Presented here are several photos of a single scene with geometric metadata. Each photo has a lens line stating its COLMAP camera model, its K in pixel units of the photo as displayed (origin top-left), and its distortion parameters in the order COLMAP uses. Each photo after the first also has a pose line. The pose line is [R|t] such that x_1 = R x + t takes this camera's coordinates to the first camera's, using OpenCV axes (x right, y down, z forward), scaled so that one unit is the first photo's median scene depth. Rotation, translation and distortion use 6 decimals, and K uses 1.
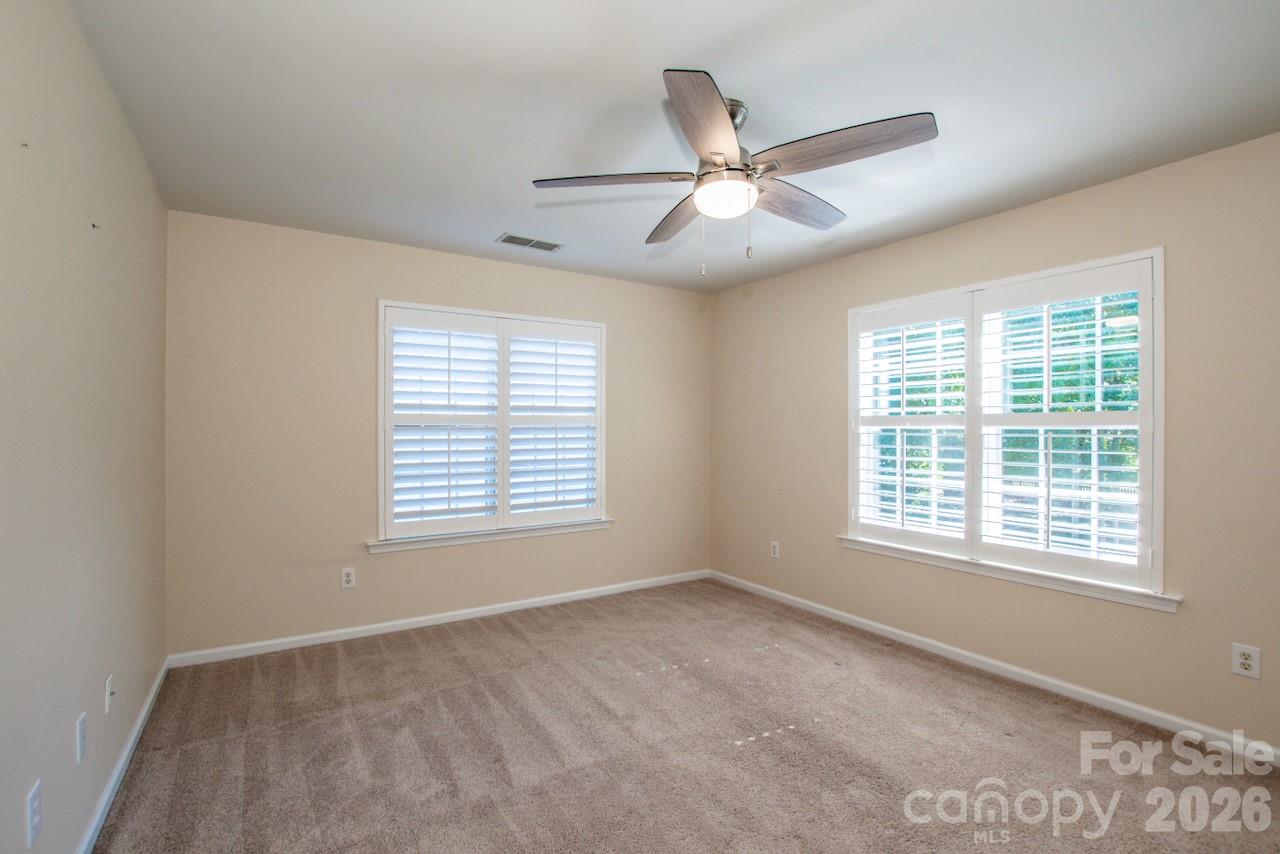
lens RADIAL K [[576.2, 0, 635.4], [0, 576.2, 425.8], [0, 0, 1]] dist [-0.031052, 0.002405]
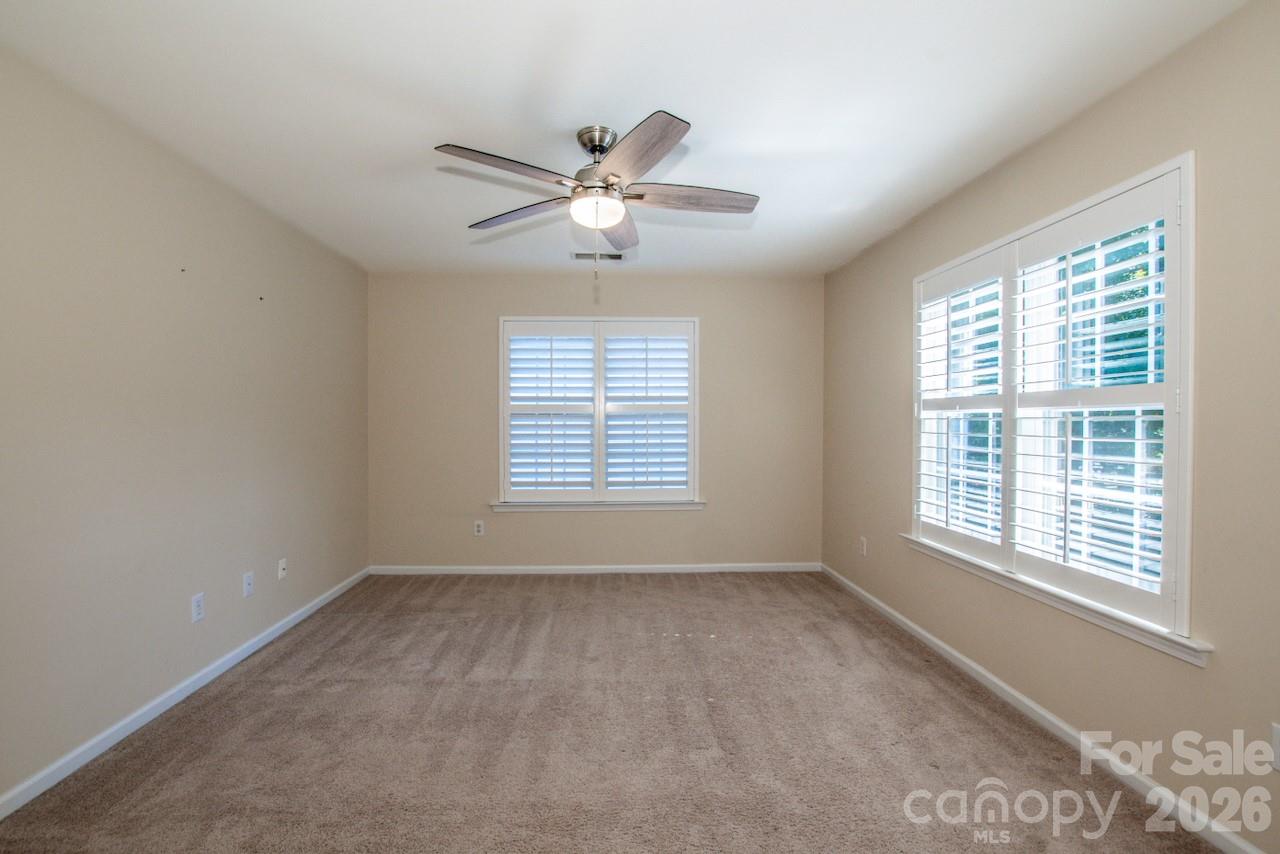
lens RADIAL K [[576.2, 0, 624.7], [0, 576.2, 427.6], [0, 0, 1]] dist [-0.031052, 0.002405]
pose [[0.862552, 0.004572, -0.505947, 0.457967], [0.002601, 0.999906, 0.013470, 0.013797], [0.505961, -0.012934, 0.862459, 0.018187]]
